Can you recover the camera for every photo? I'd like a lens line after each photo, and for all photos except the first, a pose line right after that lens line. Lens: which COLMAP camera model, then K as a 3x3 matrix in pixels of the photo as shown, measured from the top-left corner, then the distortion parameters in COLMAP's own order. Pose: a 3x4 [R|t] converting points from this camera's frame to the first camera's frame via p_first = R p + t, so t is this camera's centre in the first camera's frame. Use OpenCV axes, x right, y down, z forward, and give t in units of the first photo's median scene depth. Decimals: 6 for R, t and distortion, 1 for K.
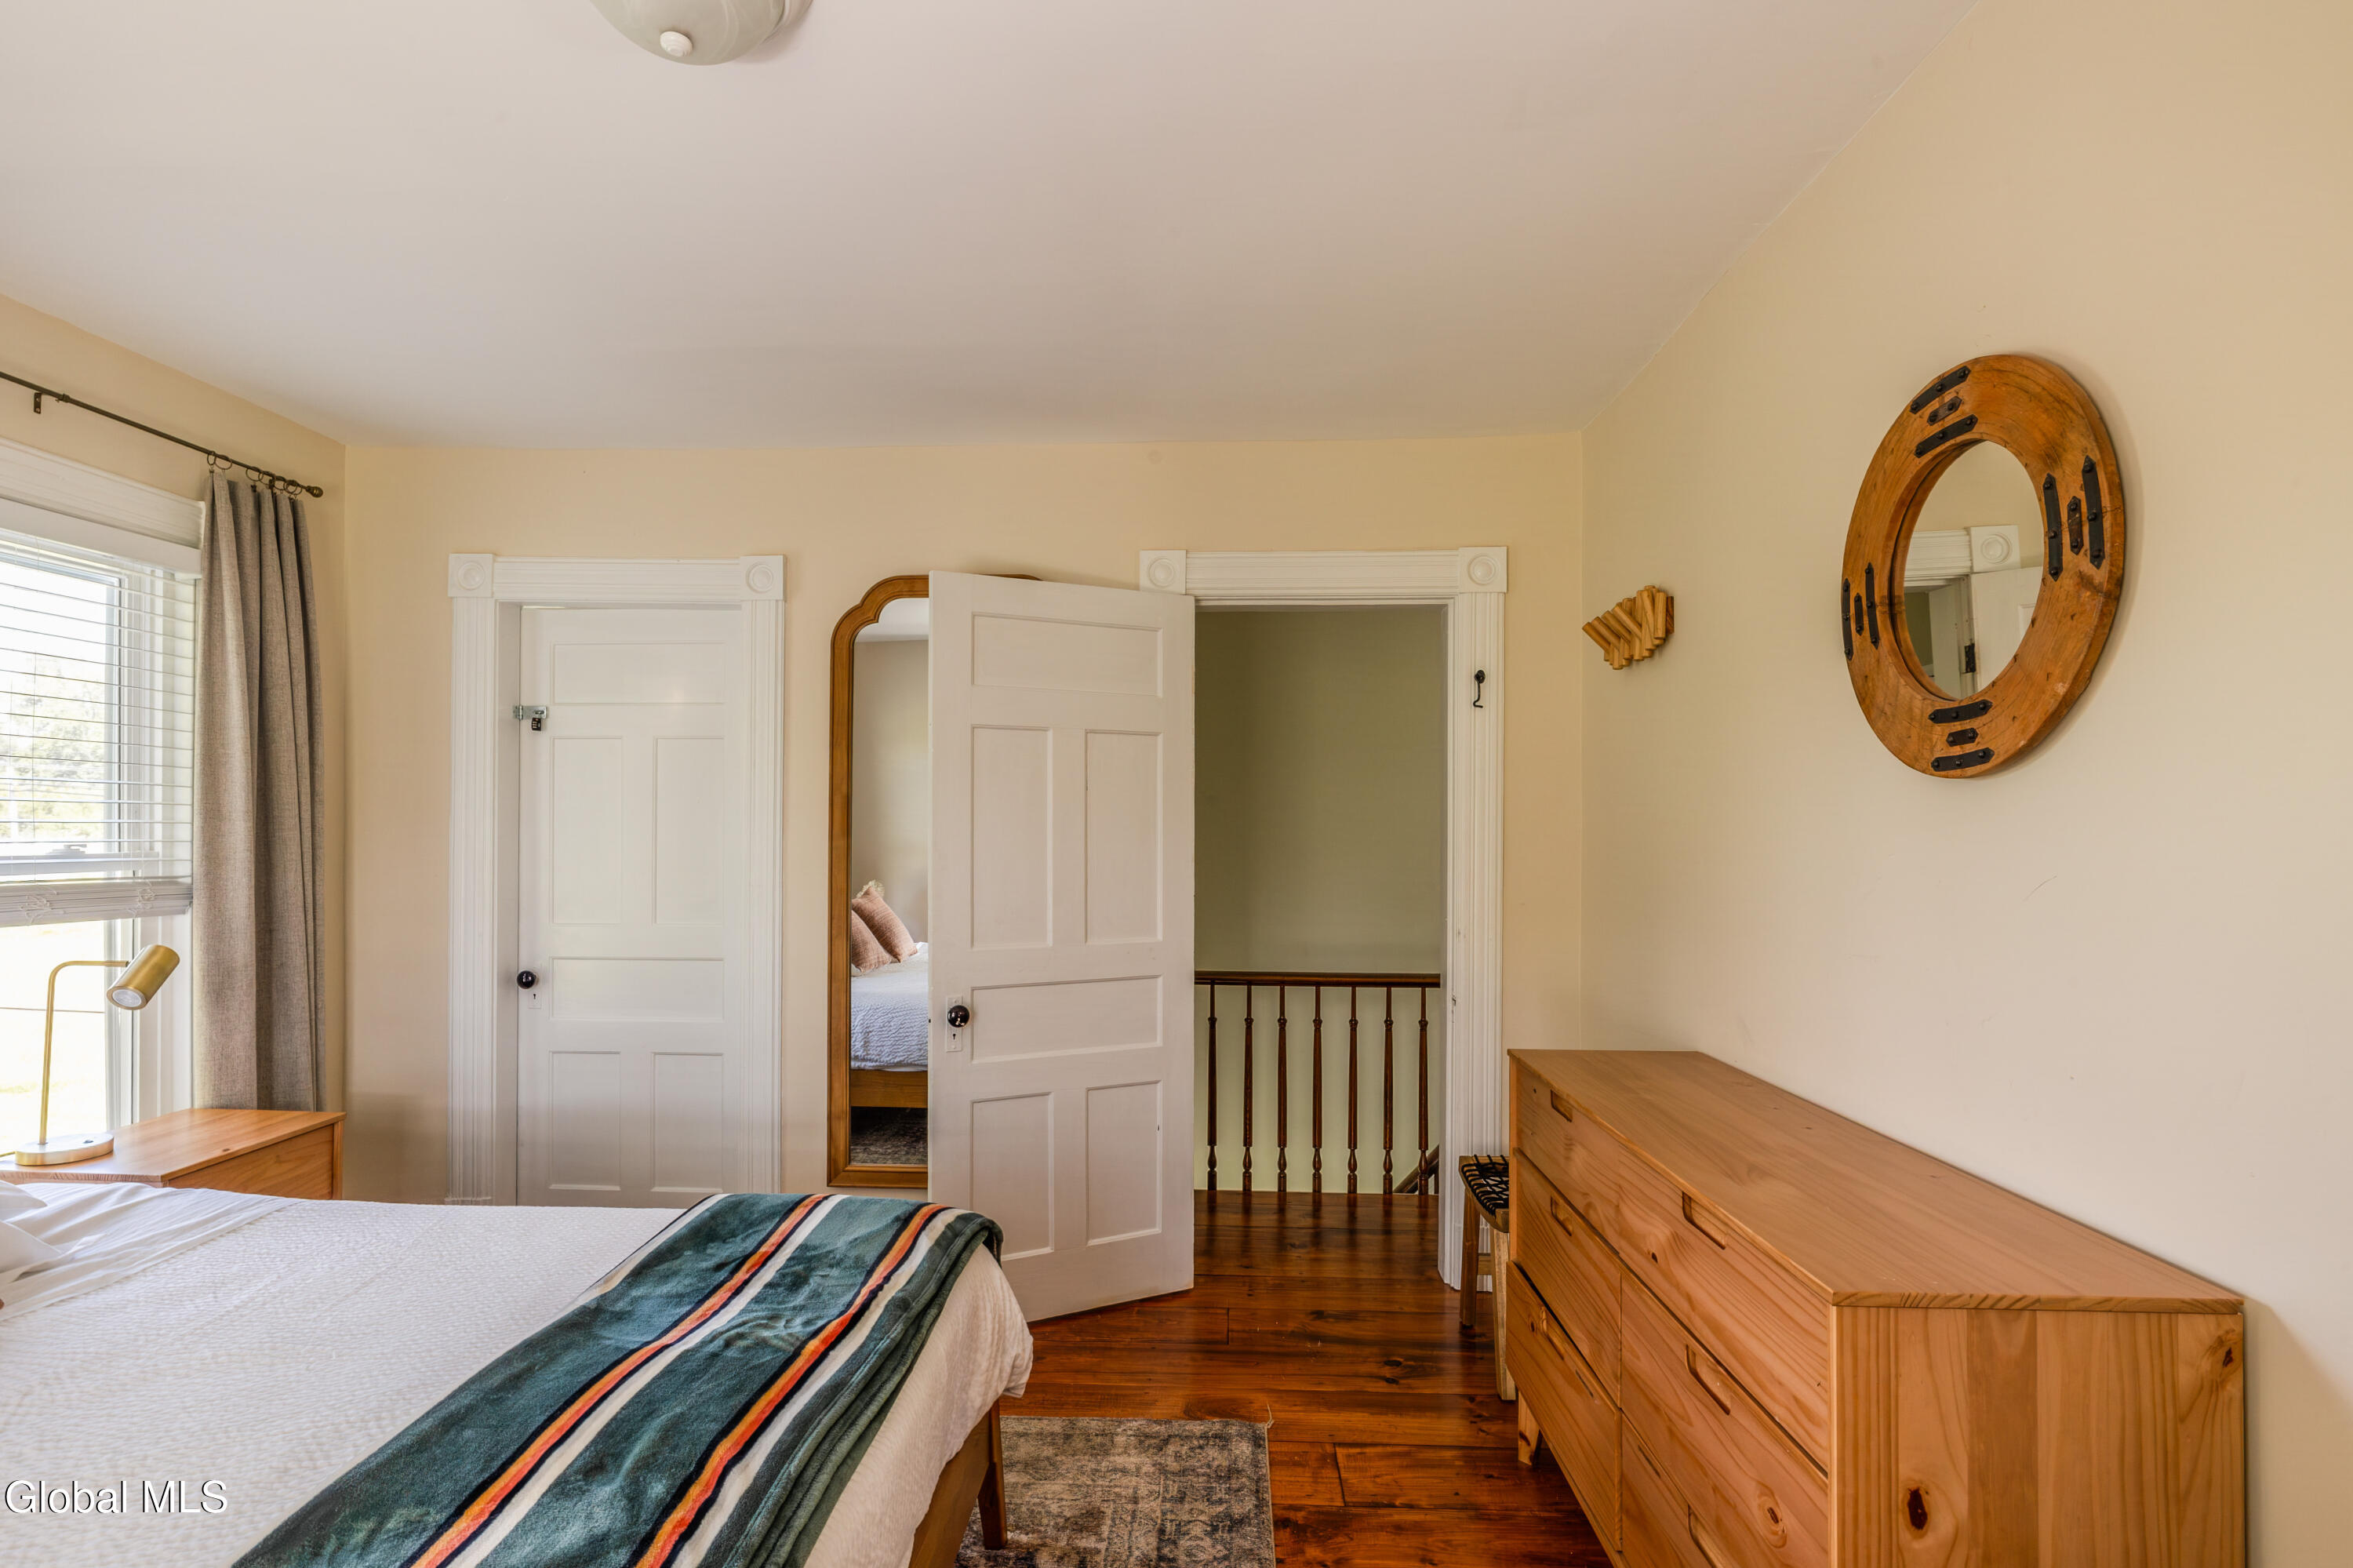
lens RADIAL K [[1154.9, 0, 1148.3], [0, 1154.9, 815.2], [0, 0, 1]] dist [-0.000784, 0.001199]
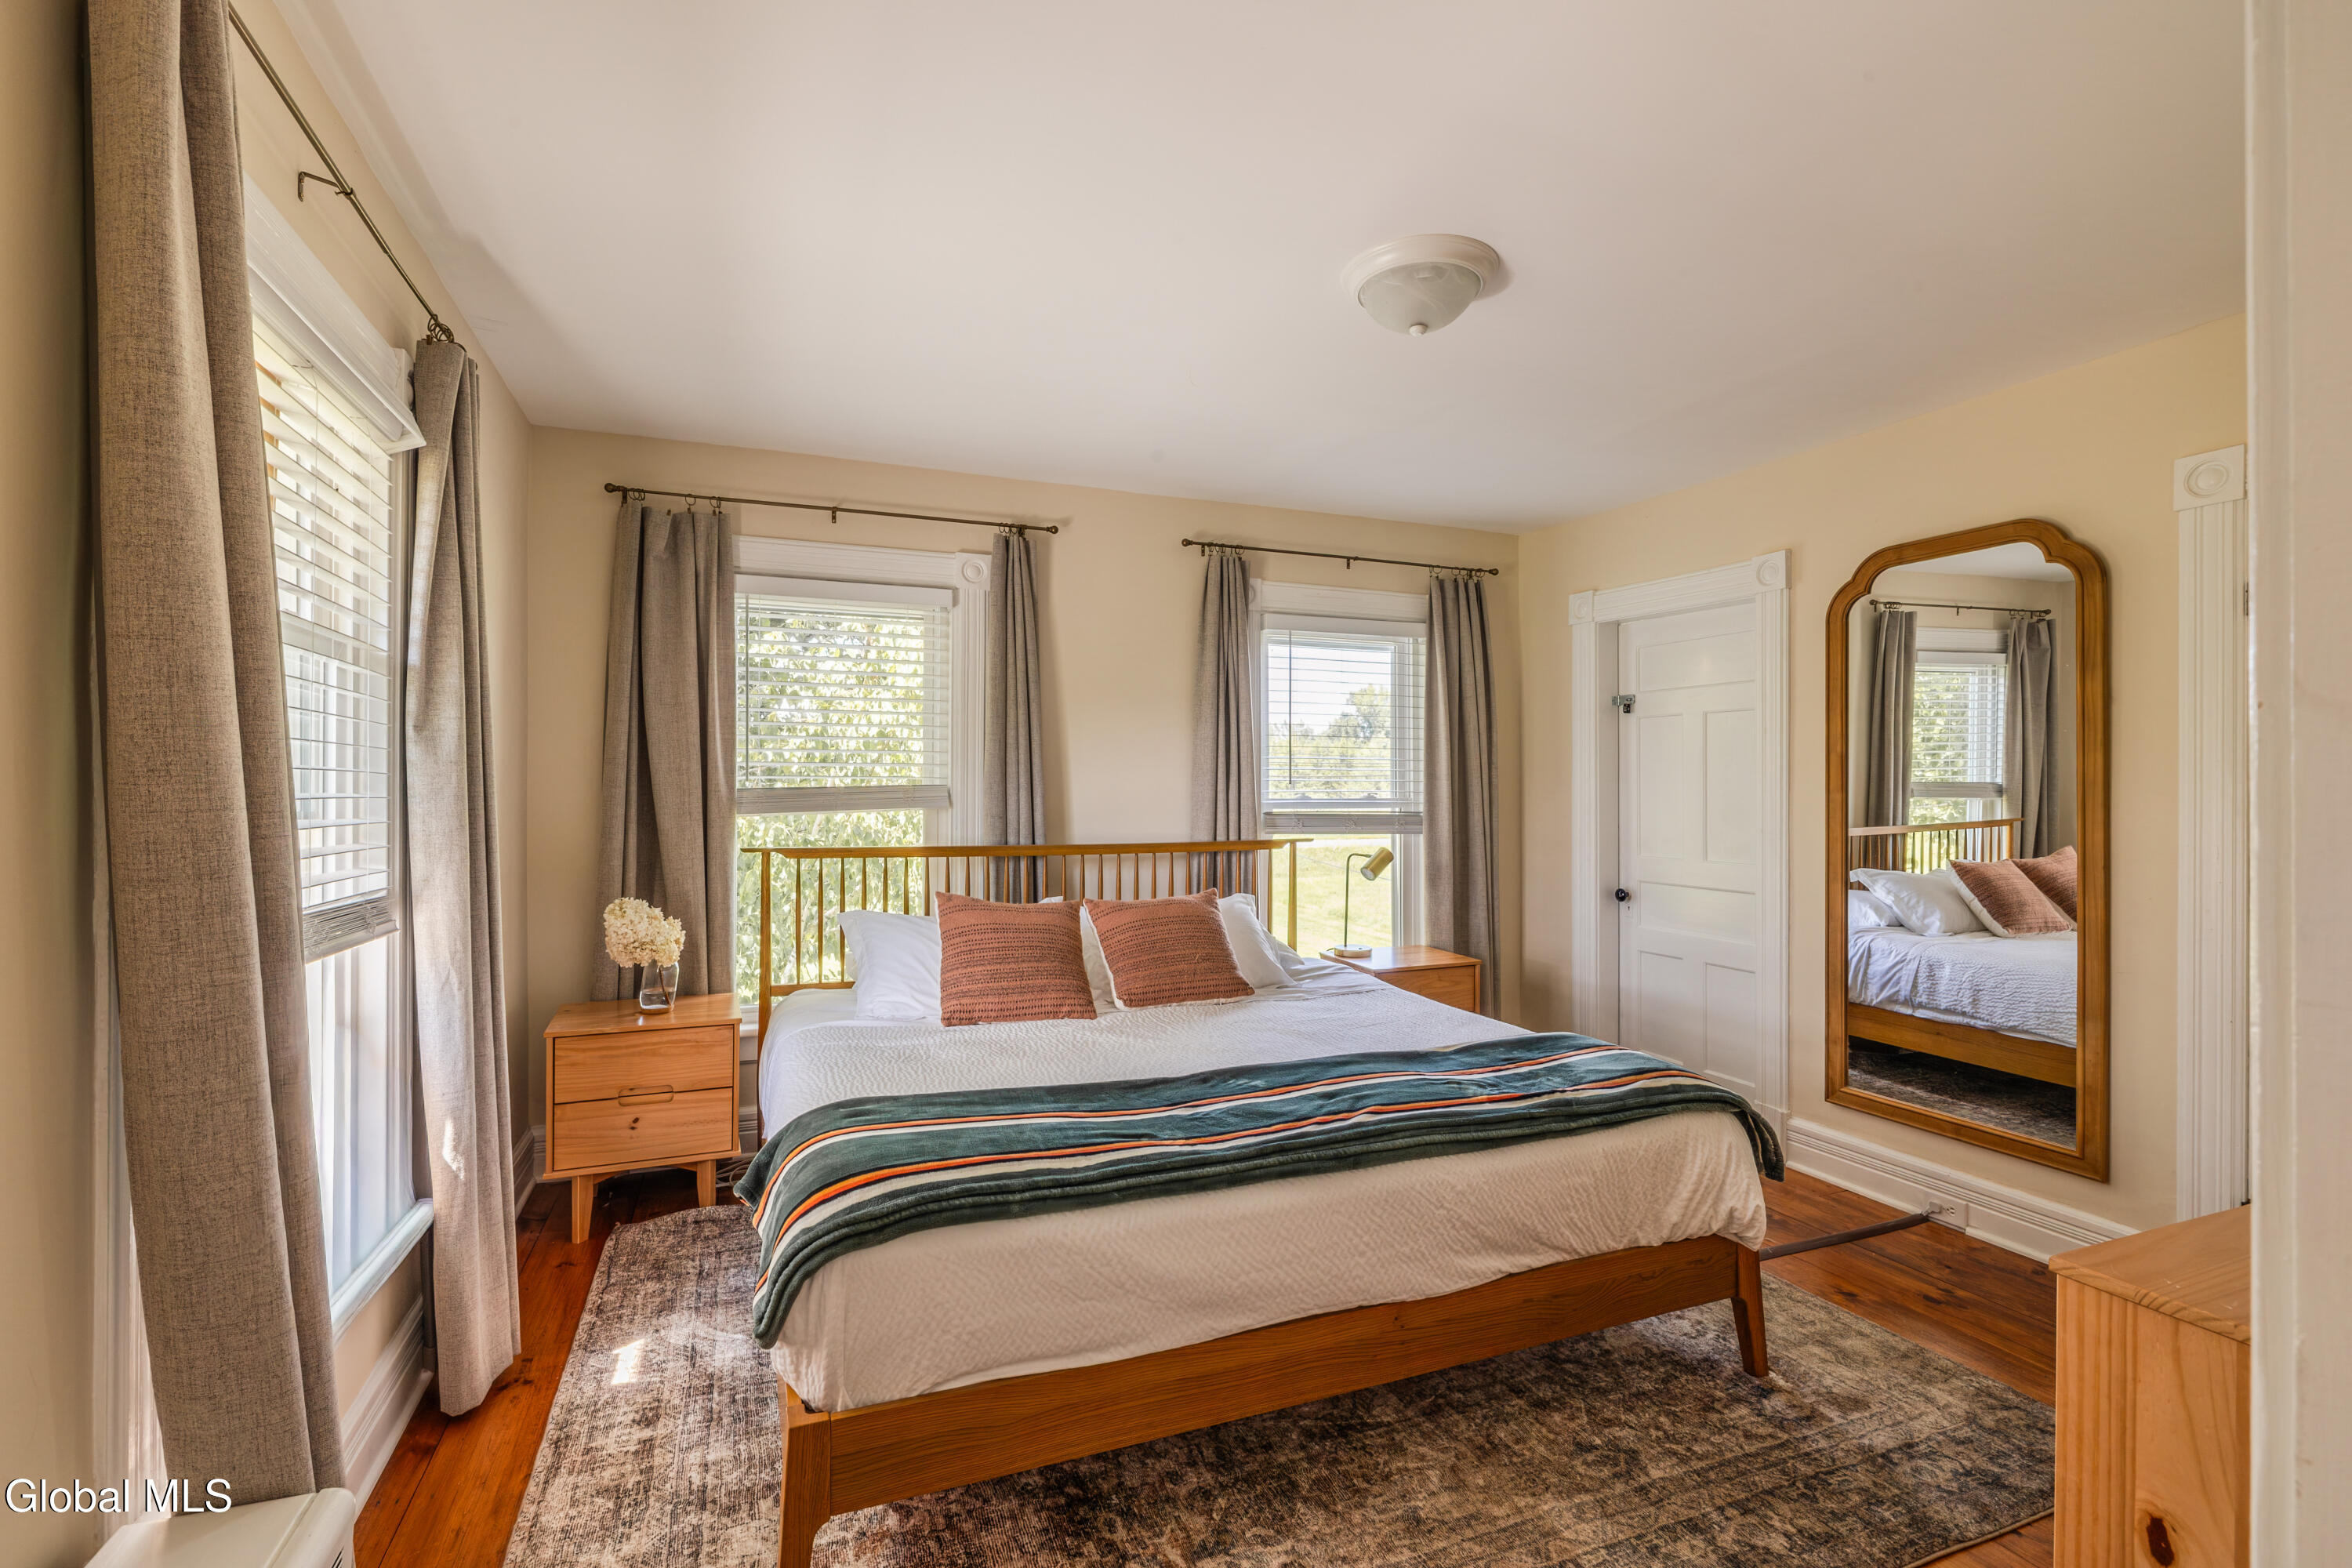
lens RADIAL K [[1060.1, 0, 1192.4], [0, 1060.1, 787.8], [0, 0, 1]] dist [-0.008567, 0.001753]
pose [[0.429103, -0.001351, -0.903254, 0.438180], [0.007693, 0.999968, 0.002159, 0.009521], [0.903223, -0.007876, 0.429100, 0.000771]]
